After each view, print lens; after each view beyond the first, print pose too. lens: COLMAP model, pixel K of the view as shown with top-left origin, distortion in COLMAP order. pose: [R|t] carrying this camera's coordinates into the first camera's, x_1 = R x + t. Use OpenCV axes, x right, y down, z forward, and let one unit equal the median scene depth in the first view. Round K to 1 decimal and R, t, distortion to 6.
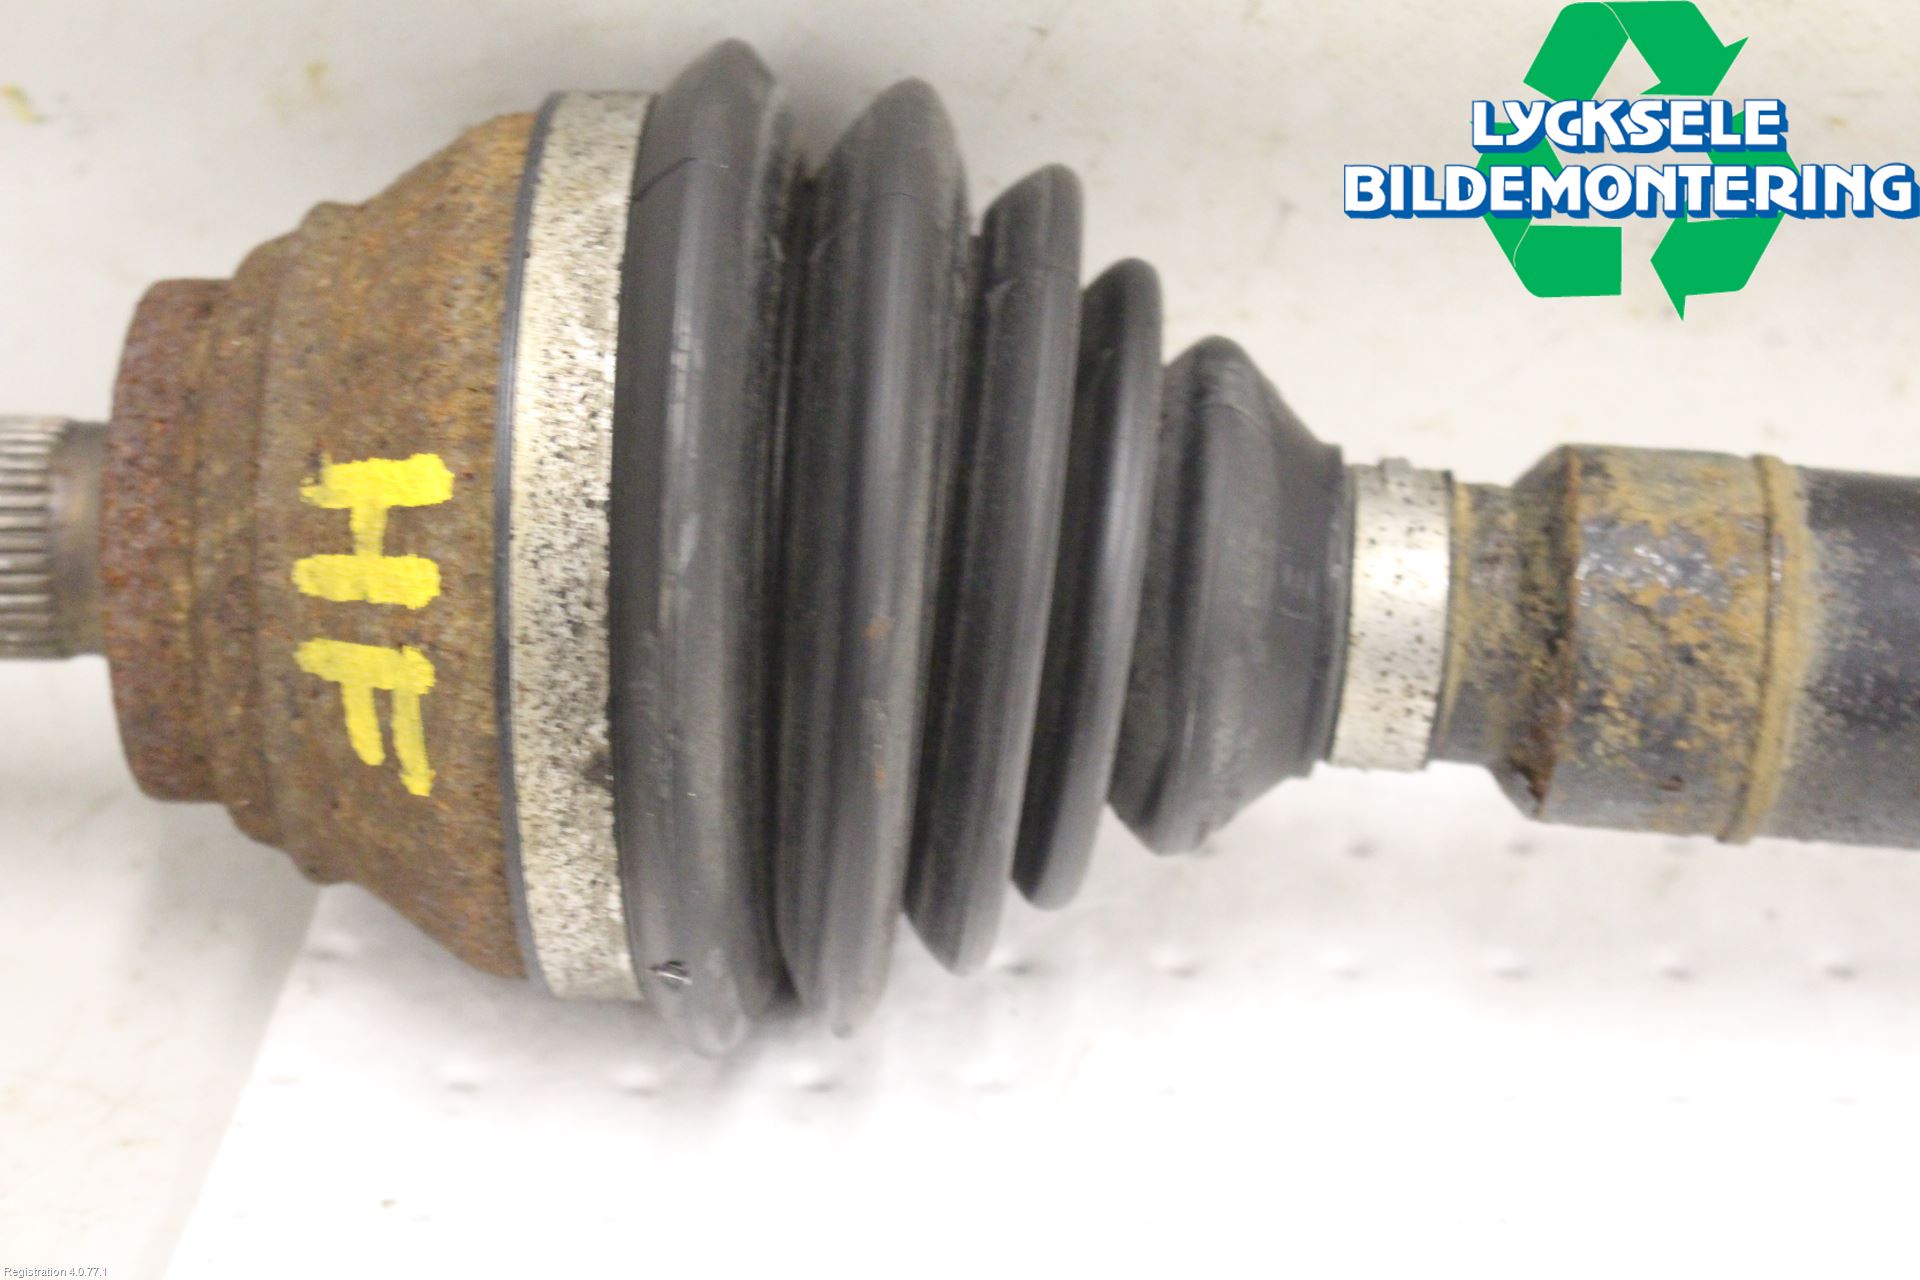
lens RADIAL K [[3229.6, 0, 960.0], [0, 3229.6, 640.0], [0, 0, 1]] dist [-0.011472, -0.077578]
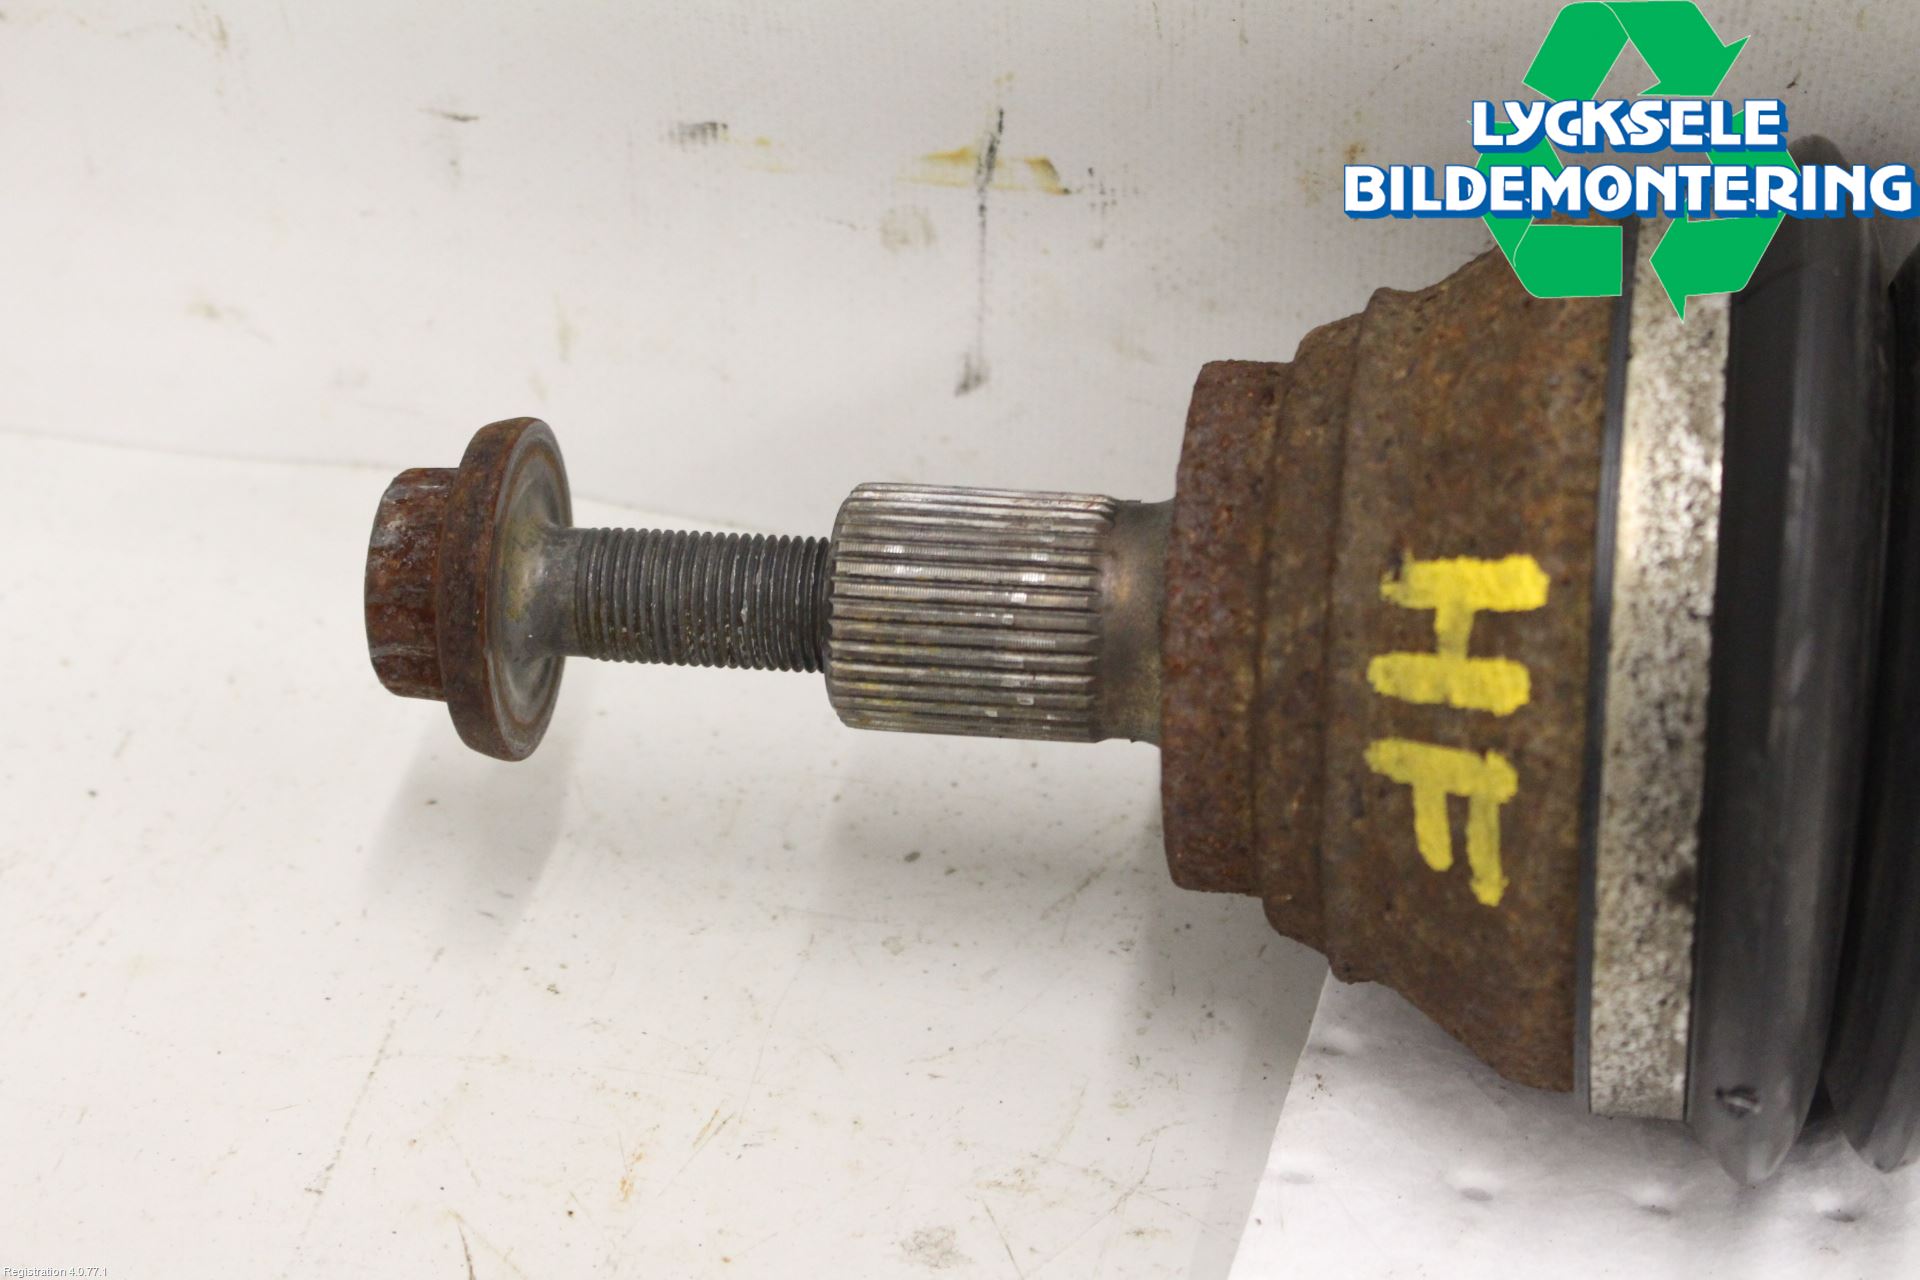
lens RADIAL K [[3229.6, 0, 960.0], [0, 3229.6, 640.0], [0, 0, 1]] dist [-0.011472, -0.077578]
pose [[0.993162, 0.045122, -0.107671, -0.224549], [-0.045010, 0.998981, 0.003478, -0.027882], [0.107718, 0.001392, 0.994181, 0.009344]]
